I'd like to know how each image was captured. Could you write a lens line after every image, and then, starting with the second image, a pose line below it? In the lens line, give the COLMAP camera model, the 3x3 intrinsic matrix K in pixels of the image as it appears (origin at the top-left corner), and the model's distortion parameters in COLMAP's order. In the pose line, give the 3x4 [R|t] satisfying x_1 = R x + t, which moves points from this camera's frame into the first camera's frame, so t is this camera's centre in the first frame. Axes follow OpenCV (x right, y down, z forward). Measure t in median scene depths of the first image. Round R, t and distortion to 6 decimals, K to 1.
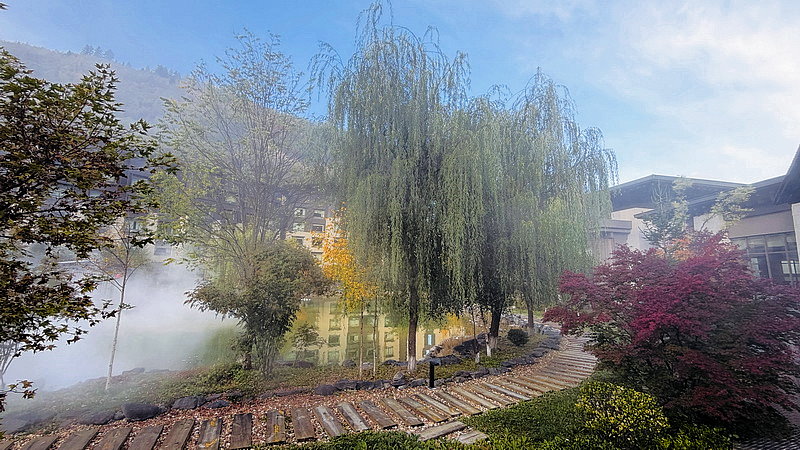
lens RADIAL K [[323.0, 0, 400.6], [0, 323.0, 225.5], [0, 0, 1]] dist [-0.007501, 0.000645]
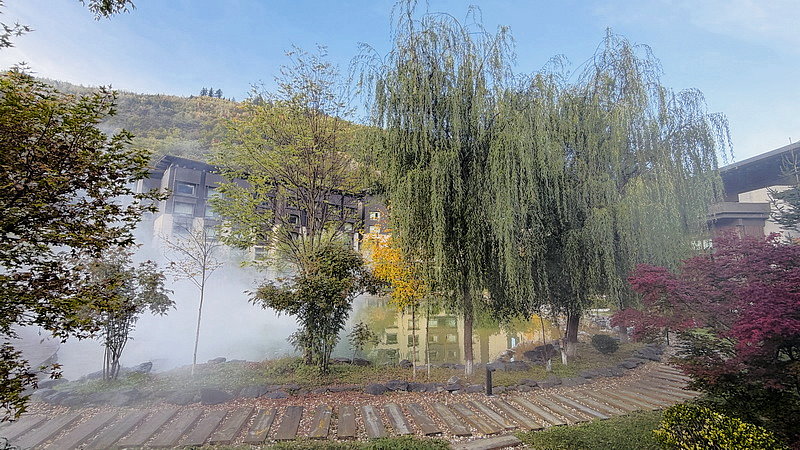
lens RADIAL K [[323.0, 0, 400.0], [0, 323.0, 225.9], [0, 0, 1]] dist [-0.007501, 0.000645]
pose [[0.968183, -0.048853, -0.245428, 0.100355], [0.048643, 0.998792, -0.006921, 0.014682], [0.245469, -0.005238, 0.969390, 0.049255]]
